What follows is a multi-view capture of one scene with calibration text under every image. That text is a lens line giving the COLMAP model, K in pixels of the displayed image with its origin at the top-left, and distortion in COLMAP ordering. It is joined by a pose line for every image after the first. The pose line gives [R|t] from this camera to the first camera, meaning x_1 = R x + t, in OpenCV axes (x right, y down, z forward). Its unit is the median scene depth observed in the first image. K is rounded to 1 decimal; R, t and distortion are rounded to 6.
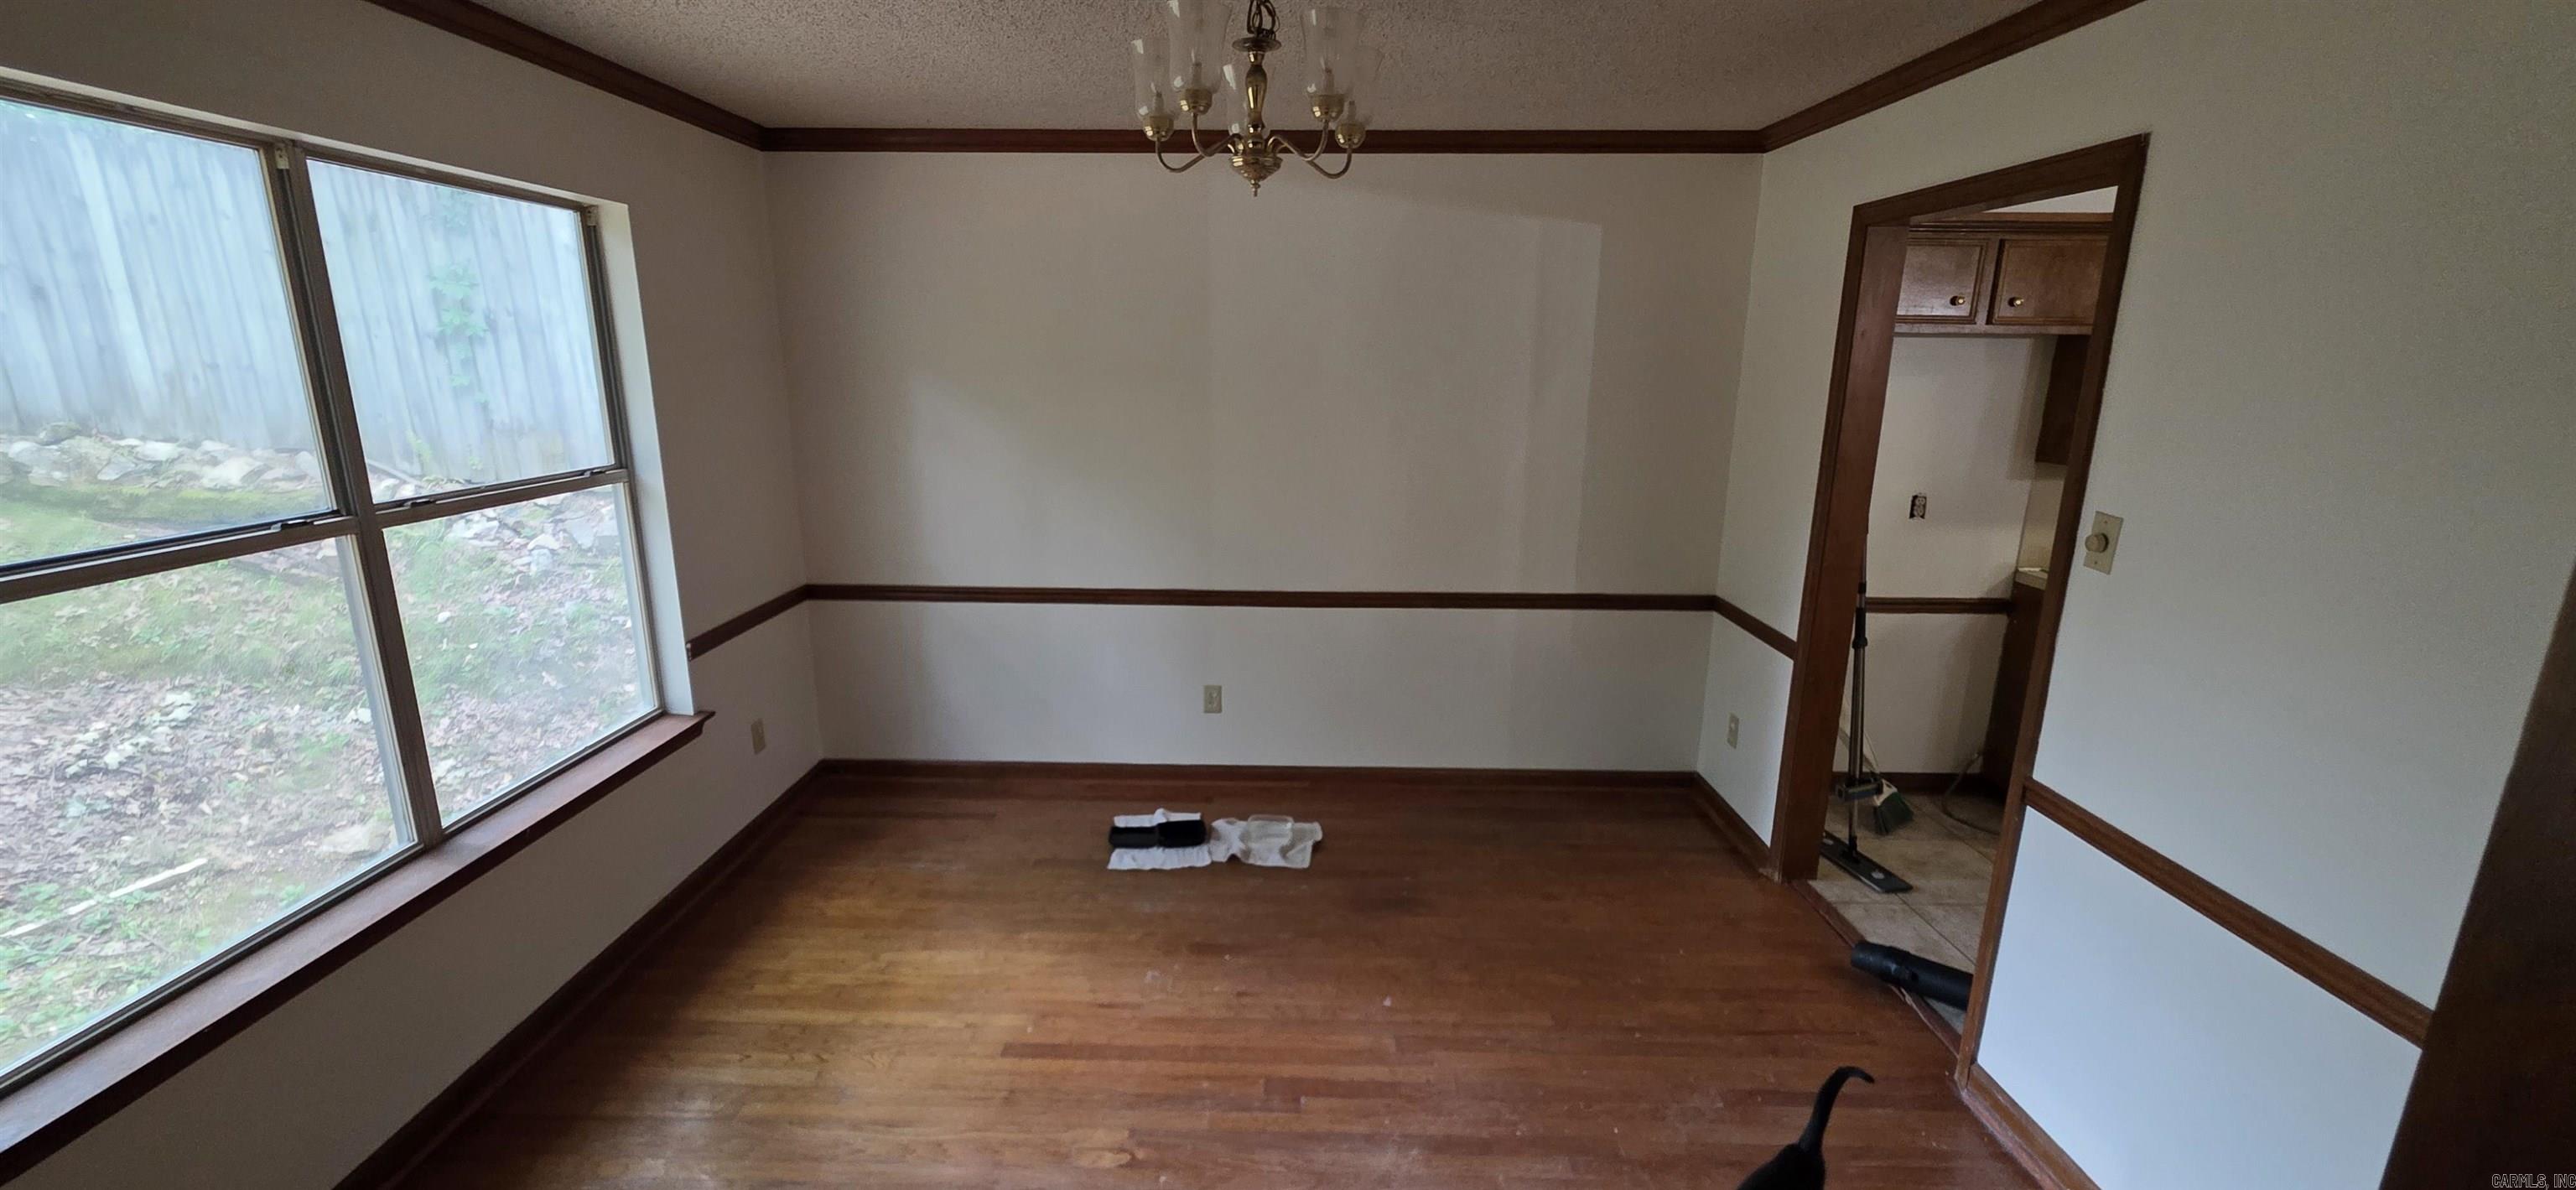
lens RADIAL K [[1021.2, 0, 1278.5], [0, 1021.2, 592.1], [0, 0, 1]] dist [-0.004056, 0.000254]
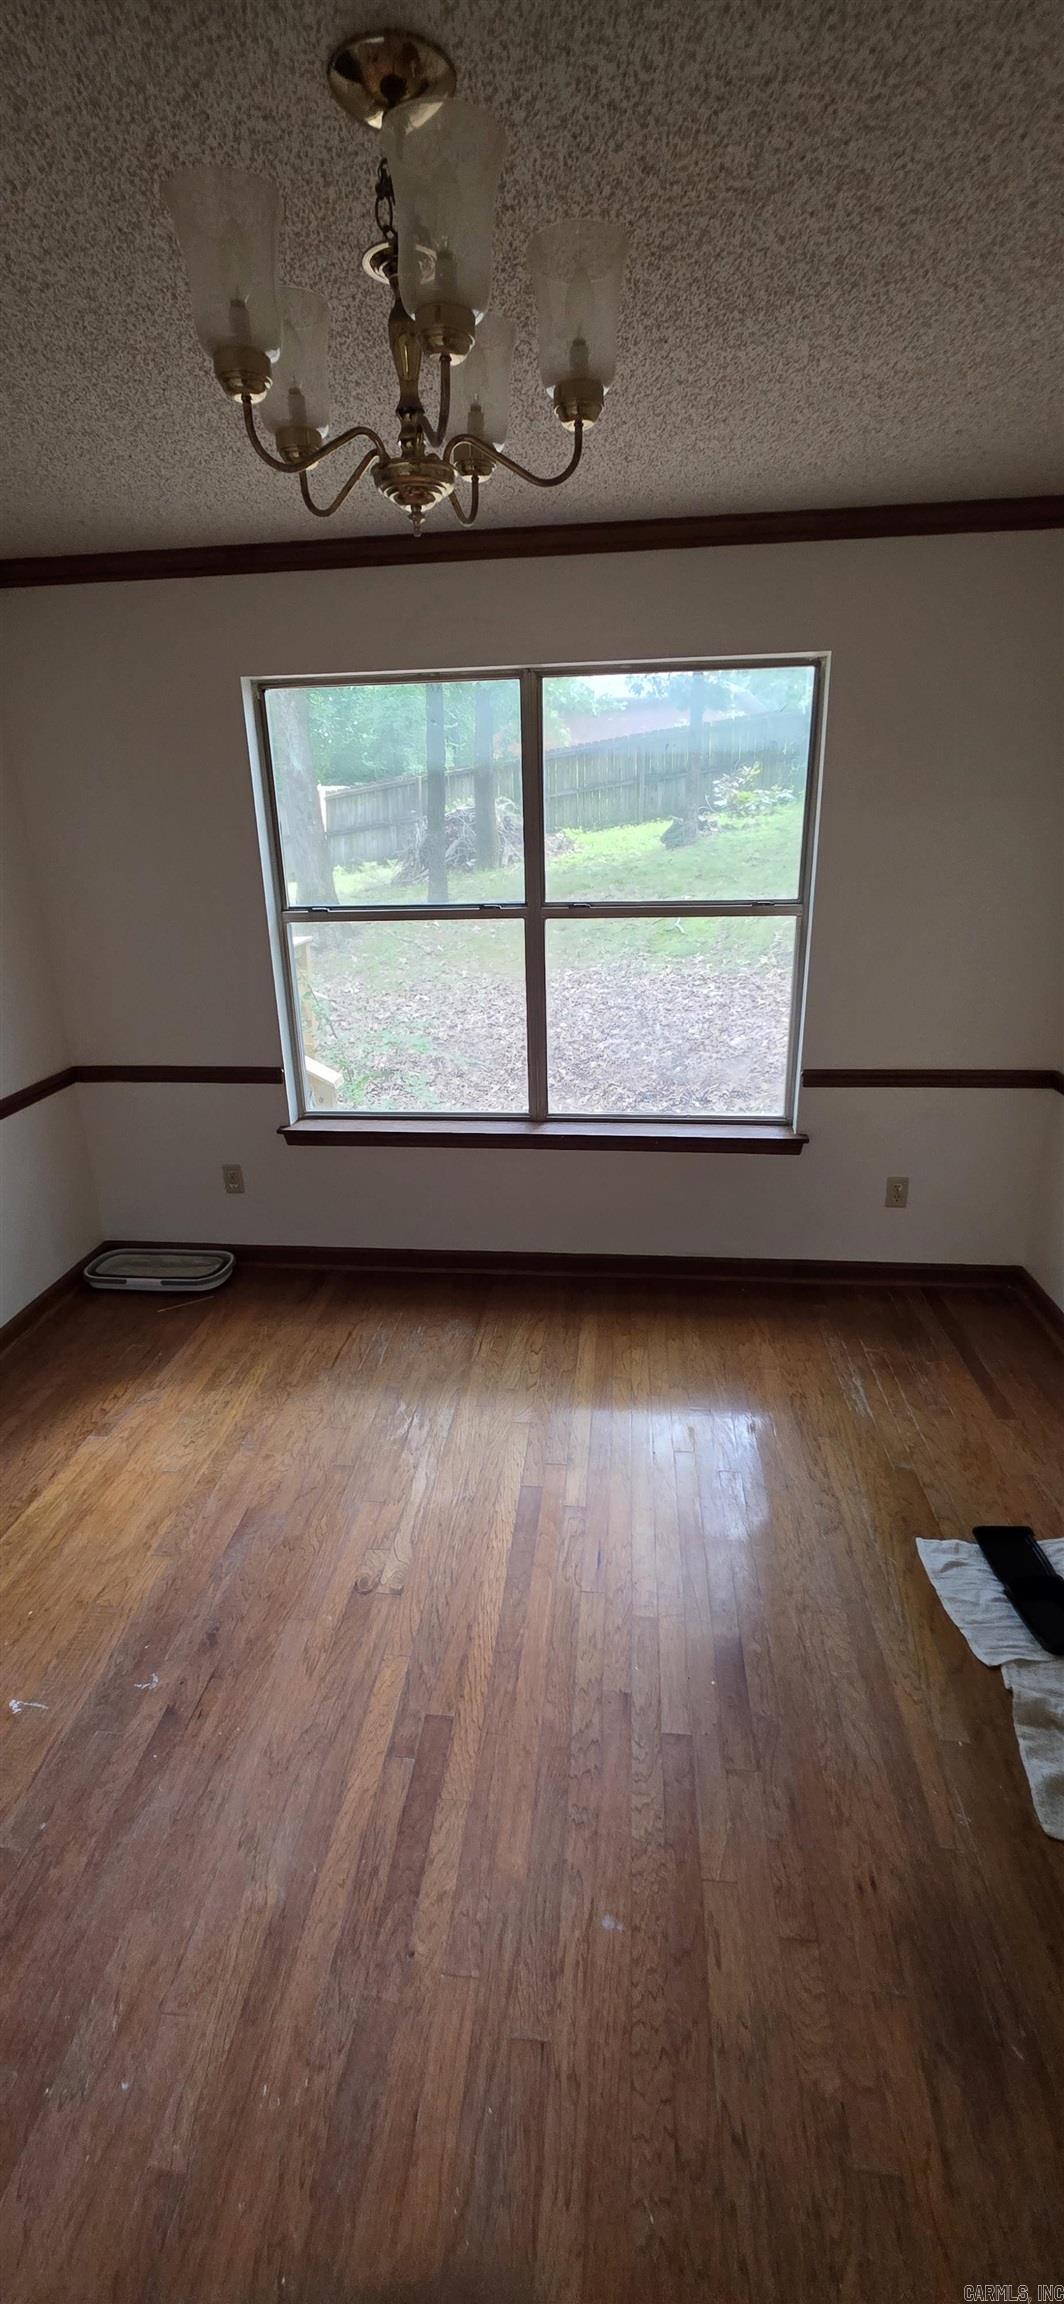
lens RADIAL K [[935.6, 0, 518.0], [0, 935.6, 1132.7], [0, 0, 1]] dist [0.002082, 0.000200]
pose [[-0.105238, 0.316118, -0.942865, 0.539552], [-0.193549, 0.923488, 0.331224, -0.209057], [0.975430, 0.217348, -0.036002, 0.987739]]
